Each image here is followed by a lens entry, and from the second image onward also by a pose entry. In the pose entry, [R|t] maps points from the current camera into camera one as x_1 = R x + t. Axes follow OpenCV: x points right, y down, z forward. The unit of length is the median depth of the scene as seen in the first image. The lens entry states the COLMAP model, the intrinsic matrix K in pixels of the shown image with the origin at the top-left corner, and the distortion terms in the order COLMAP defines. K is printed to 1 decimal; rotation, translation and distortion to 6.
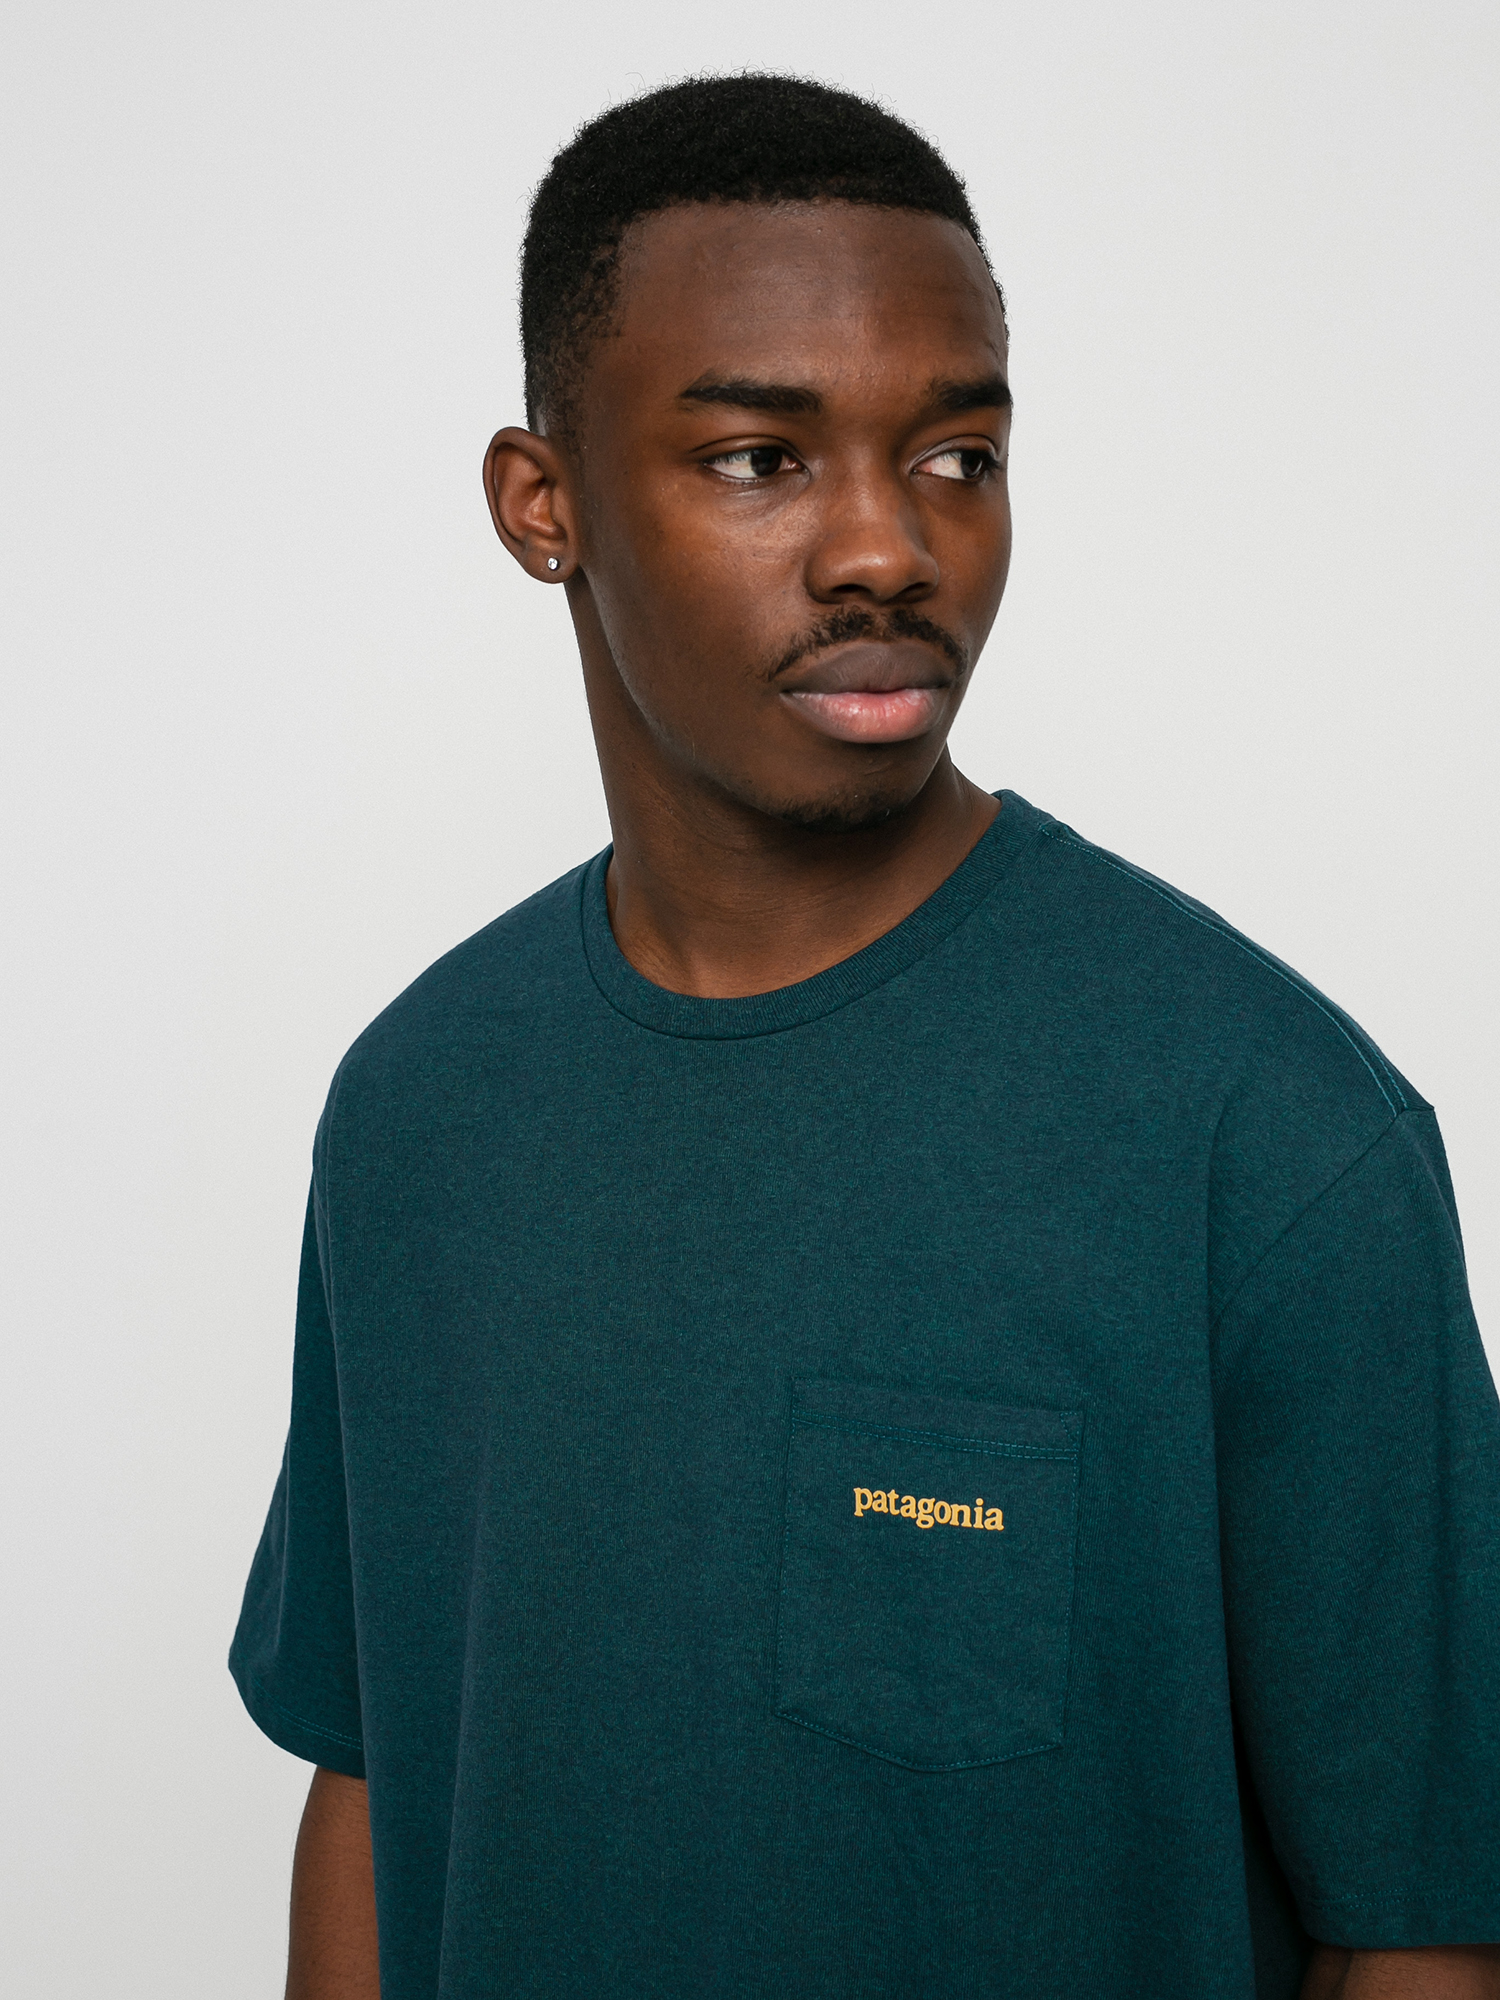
lens RADIAL K [[2746.1, 0, 750.0], [0, 2746.1, 1000.0], [0, 0, 1]] dist [-0.068899, 0.015423]
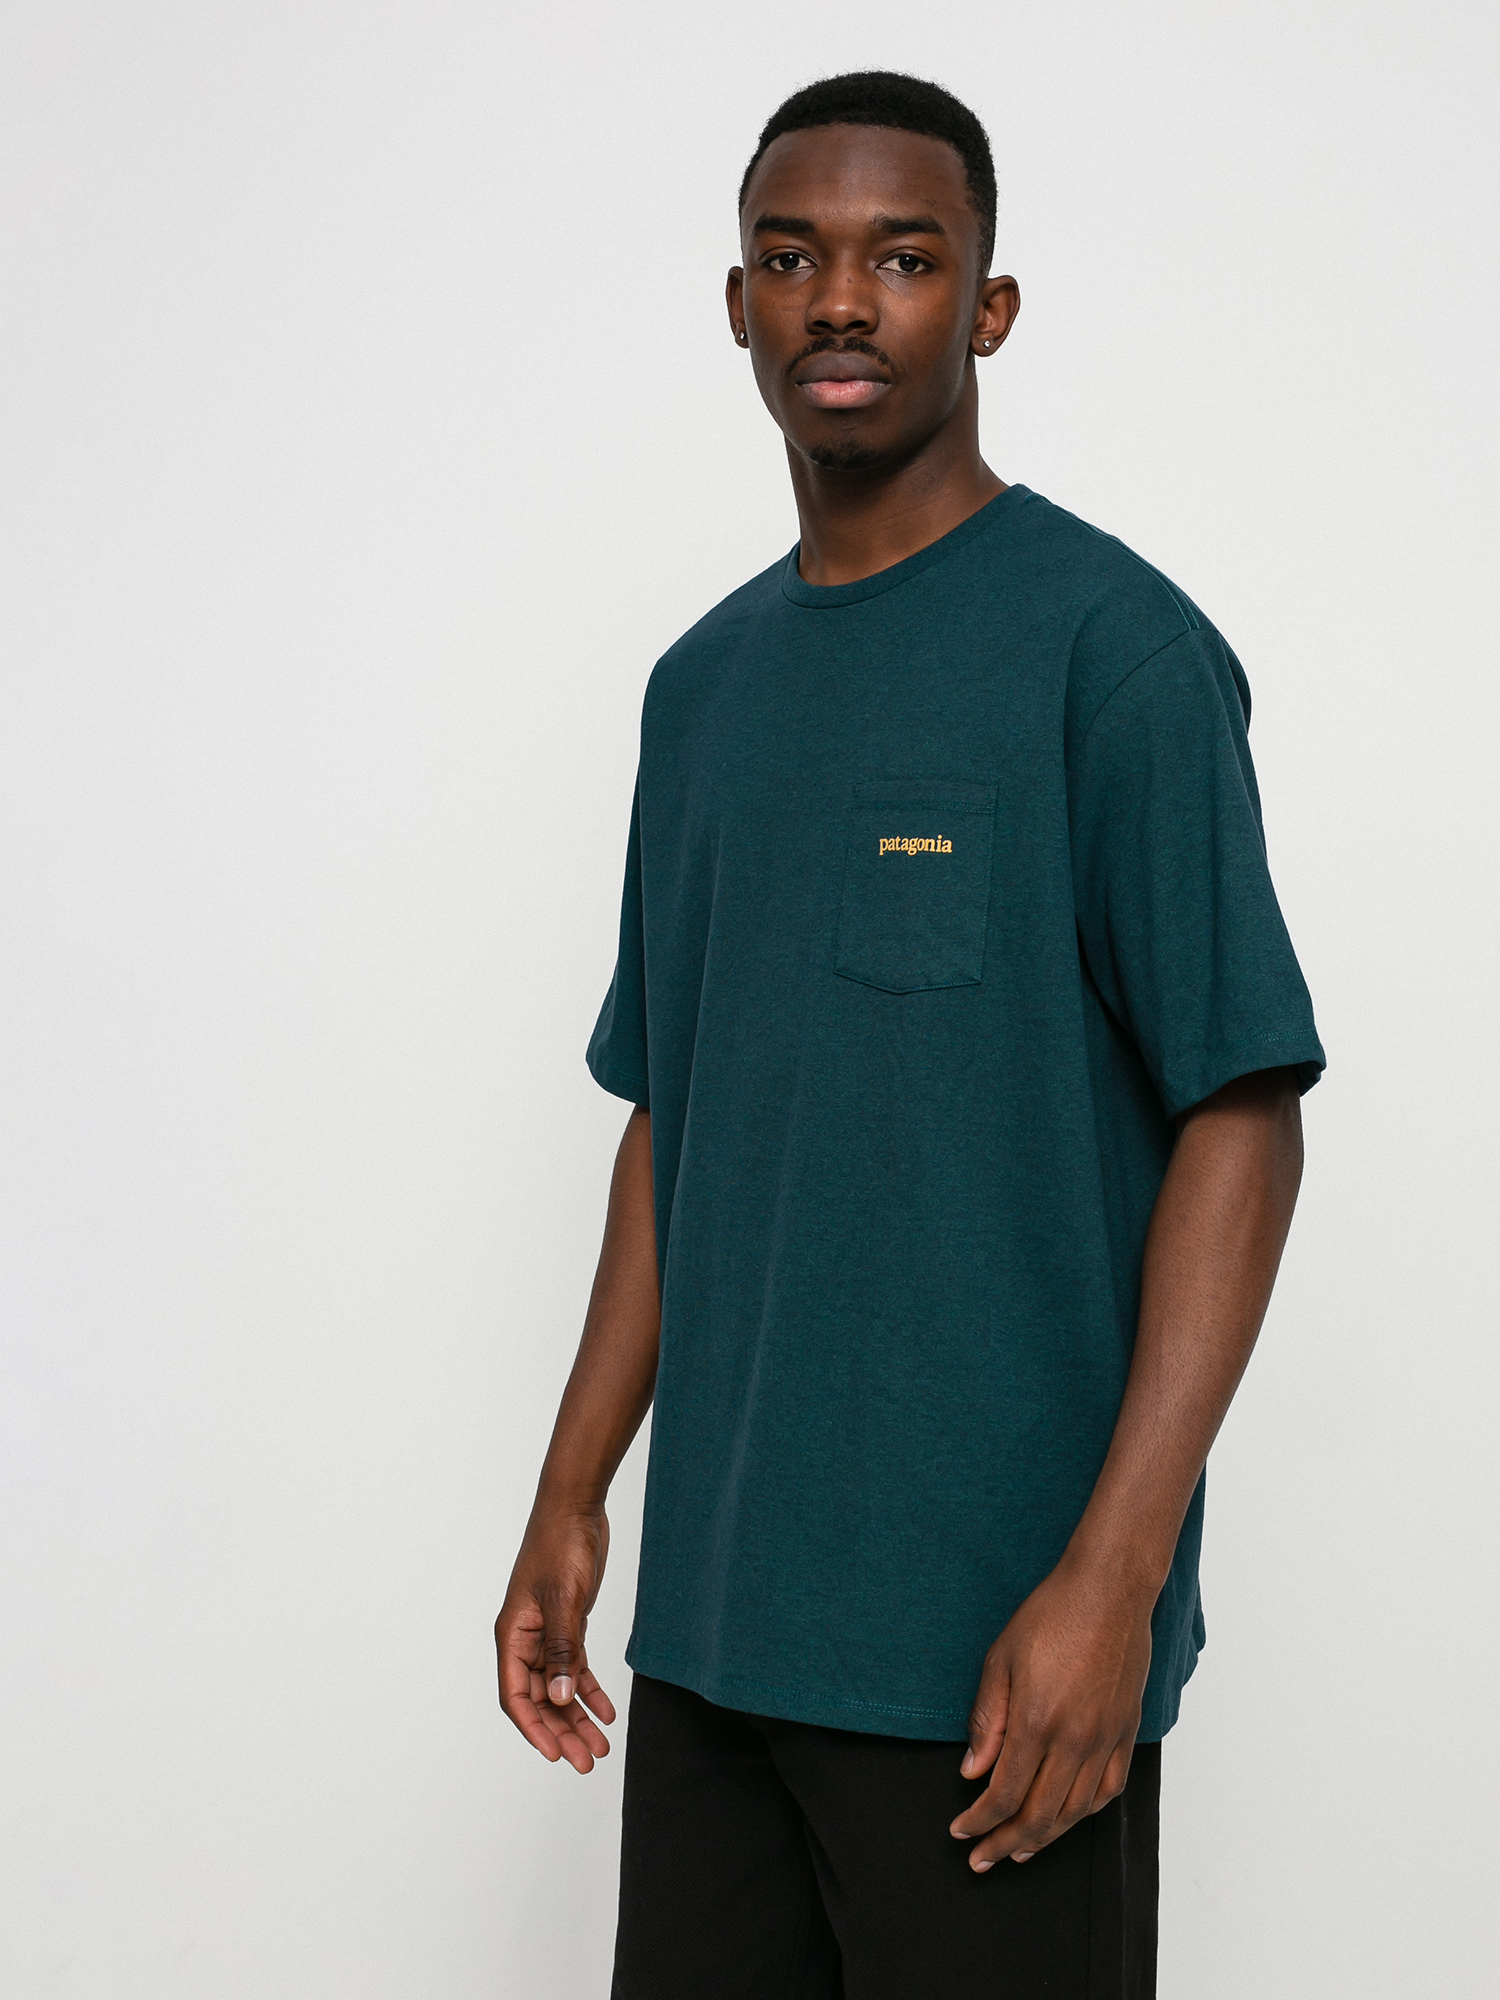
lens RADIAL K [[2746.1, 0, 750.0], [0, 2746.1, 1000.0], [0, 0, 1]] dist [-0.068899, 0.015423]
pose [[0.966958, 0.048458, -0.250289, 0.400473], [-0.074421, 0.992660, -0.095328, 0.449980], [0.243832, 0.110805, 0.963467, -0.710714]]
